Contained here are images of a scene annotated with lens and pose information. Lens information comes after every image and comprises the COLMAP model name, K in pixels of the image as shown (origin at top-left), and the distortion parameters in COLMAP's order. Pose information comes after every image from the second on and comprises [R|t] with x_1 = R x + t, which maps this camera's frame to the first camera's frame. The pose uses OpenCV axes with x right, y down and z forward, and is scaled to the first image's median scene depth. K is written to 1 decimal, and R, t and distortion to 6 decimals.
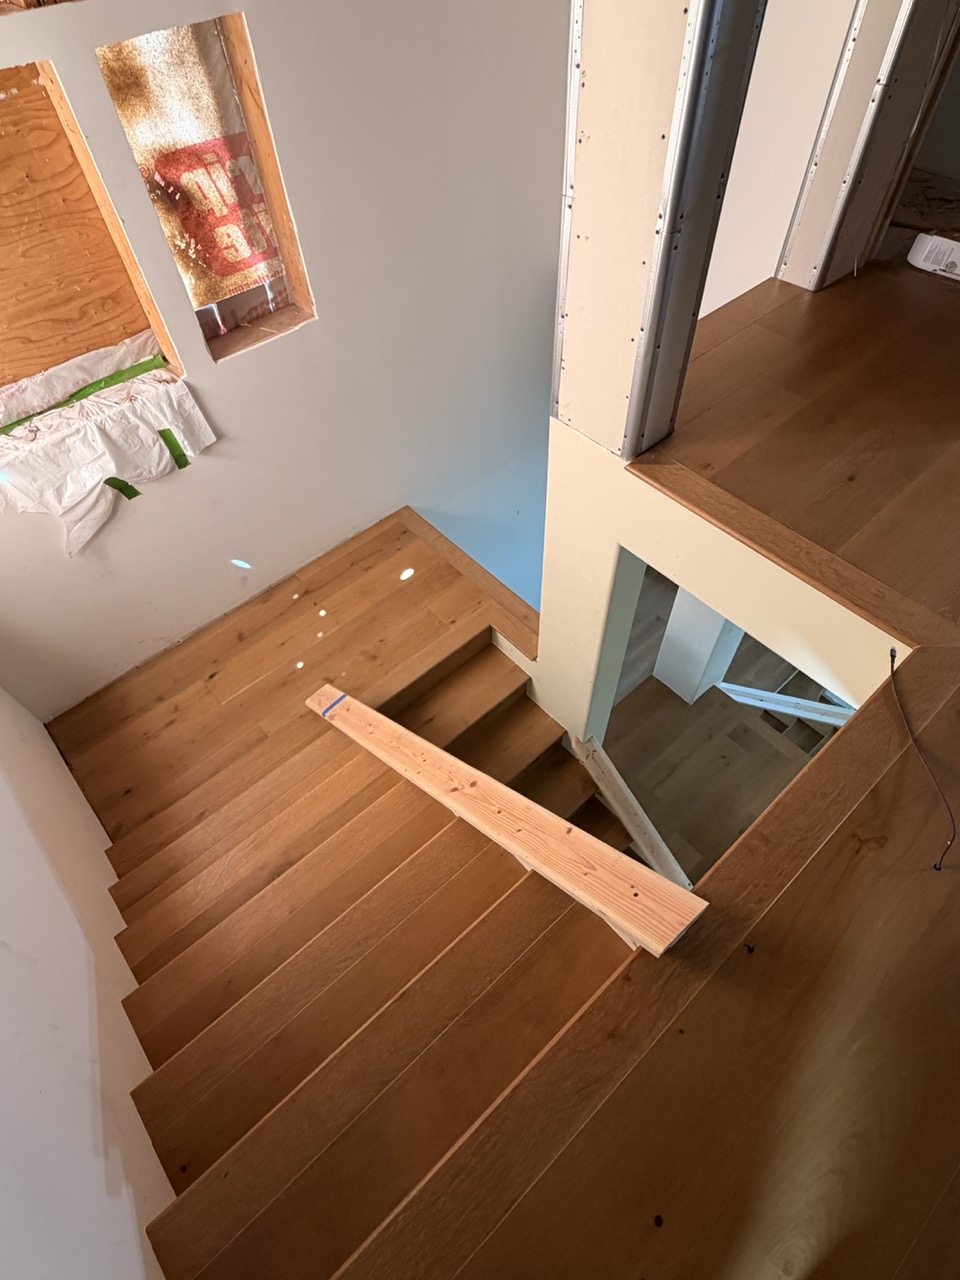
lens RADIAL K [[677.7, 0, 479.6], [0, 677.7, 638.7], [0, 0, 1]] dist [-0.001611, -0.000210]
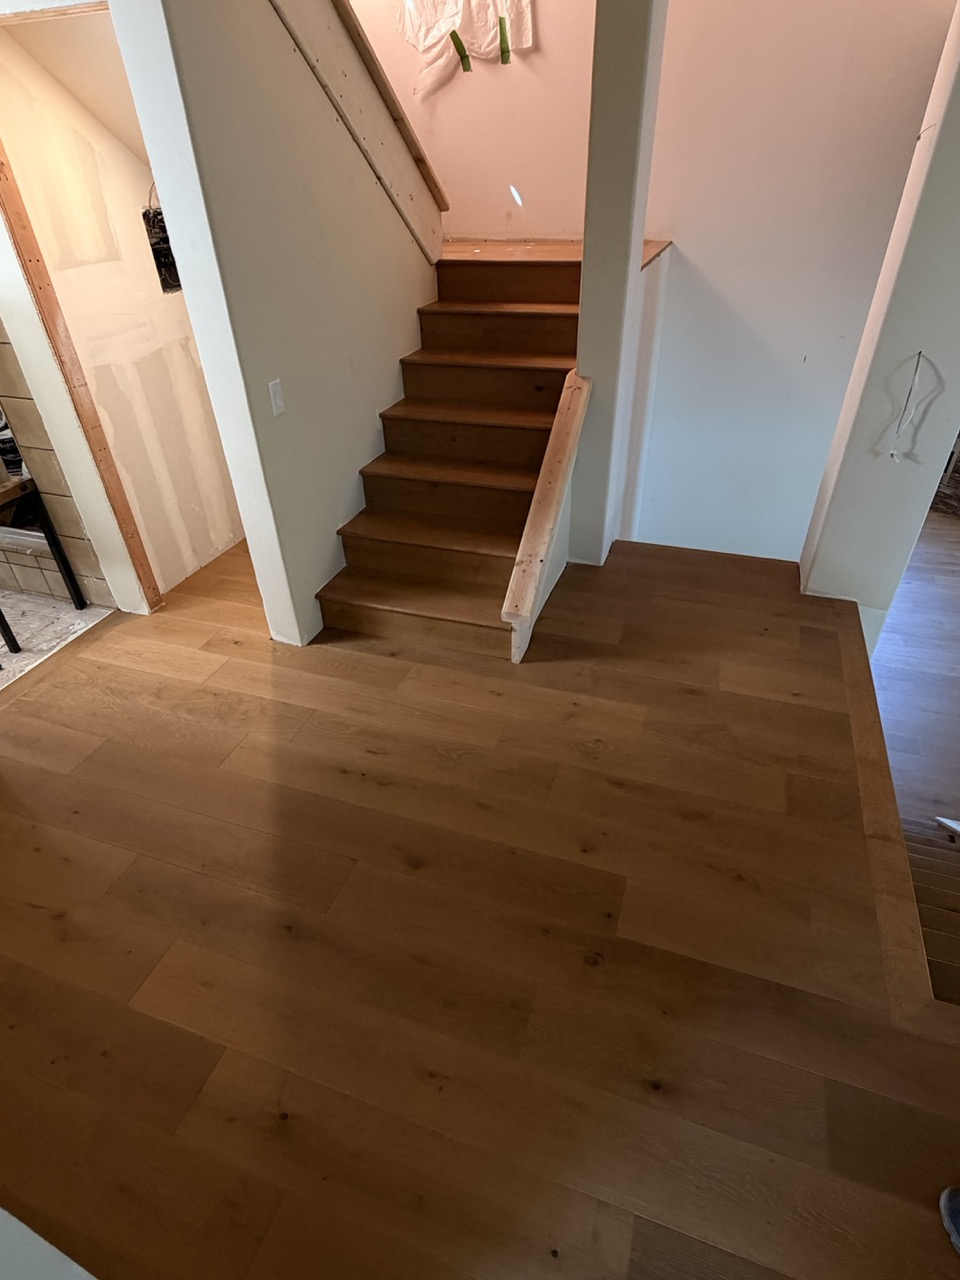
lens RADIAL K [[677.7, 0, 481.6], [0, 677.7, 642.1], [0, 0, 1]] dist [-0.001611, -0.000210]
pose [[0.501471, 0.523197, -0.689051, 1.157270], [-0.695153, 0.717797, 0.039112, 0.597500], [0.515062, 0.459382, 0.723657, 0.553065]]
